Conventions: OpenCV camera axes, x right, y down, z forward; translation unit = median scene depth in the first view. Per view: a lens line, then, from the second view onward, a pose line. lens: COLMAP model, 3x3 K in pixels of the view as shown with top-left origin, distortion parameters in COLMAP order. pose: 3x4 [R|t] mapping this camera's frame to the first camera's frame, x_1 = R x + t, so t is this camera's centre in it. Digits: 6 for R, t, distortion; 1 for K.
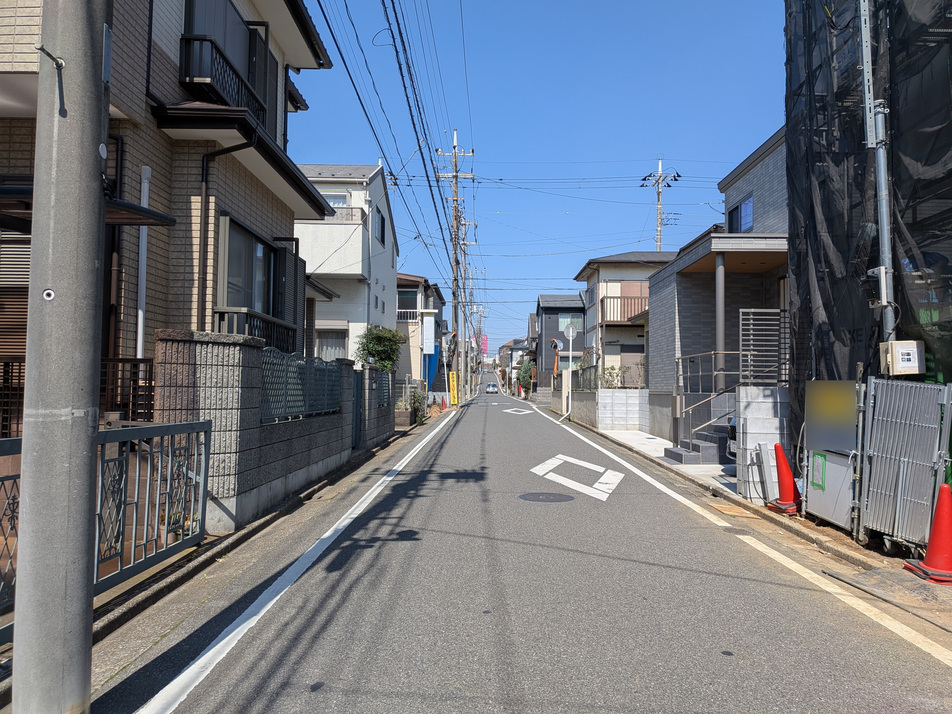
lens RADIAL K [[682.5, 0, 501.3], [0, 682.5, 360.3], [0, 0, 1]] dist [0.076434, -0.107773]
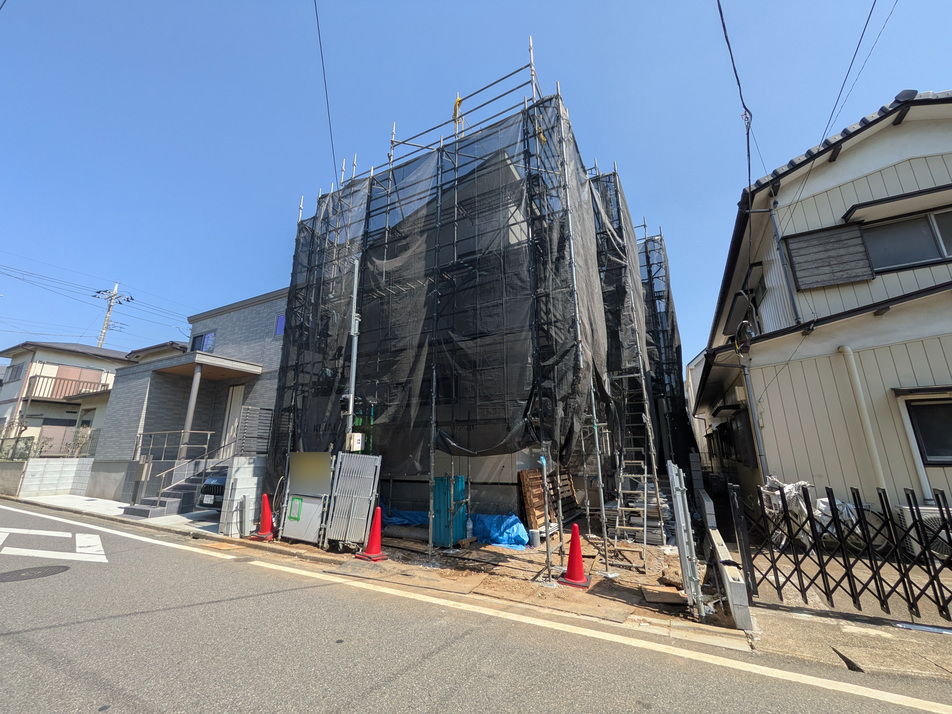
lens RADIAL K [[378.2, 0, 477.9], [0, 378.2, 353.2], [0, 0, 1]] dist [-0.003022, 0.001059]
pose [[0.474721, 0.217322, 0.852884, -0.161367], [-0.028402, 0.972314, -0.231945, -0.006821], [-0.879678, 0.085885, 0.467751, 0.115767]]
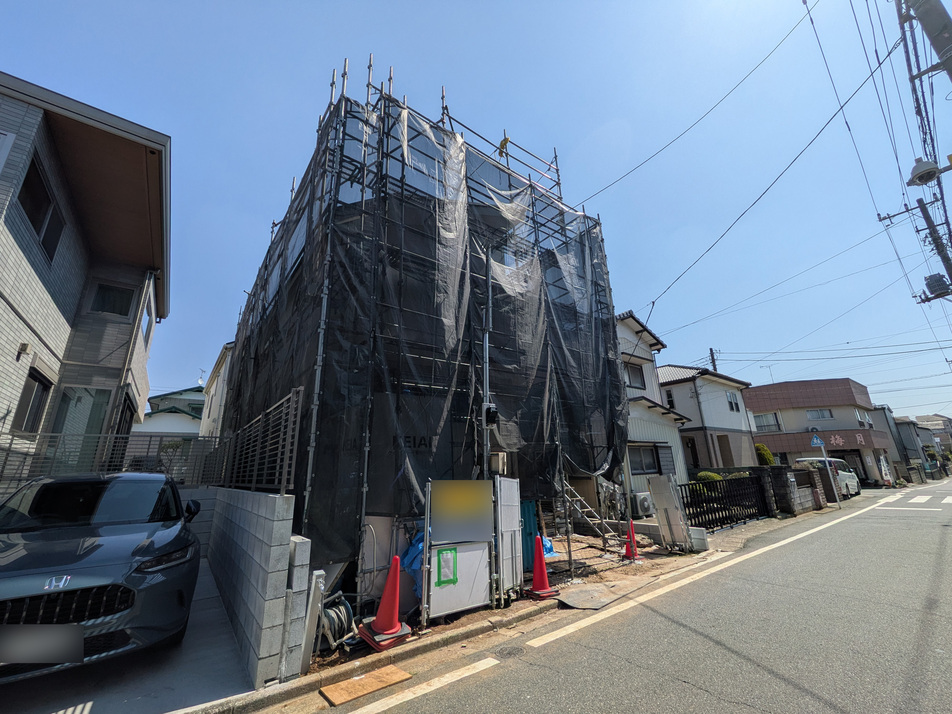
lens RADIAL K [[378.2, 0, 477.9], [0, 378.2, 353.2], [0, 0, 1]] dist [-0.003022, 0.001059]
pose [[-0.593469, 0.248180, 0.765637, -0.095141], [-0.005977, 0.949887, -0.312538, 0.019648], [-0.804834, -0.190058, -0.562245, 1.101753]]
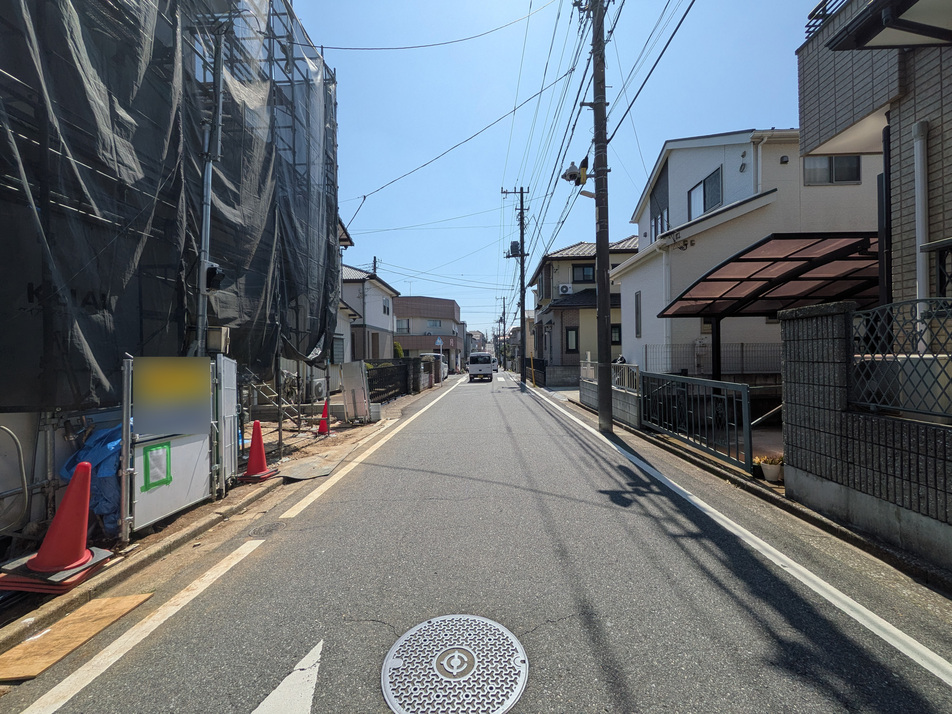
lens RADIAL K [[378.2, 0, 477.9], [0, 378.2, 353.2], [0, 0, 1]] dist [-0.003022, 0.001059]
pose [[-0.998684, 0.006071, 0.050934, 0.040728], [0.003723, 0.998931, -0.046071, 0.038111], [-0.051159, -0.045821, -0.997639, 1.161491]]
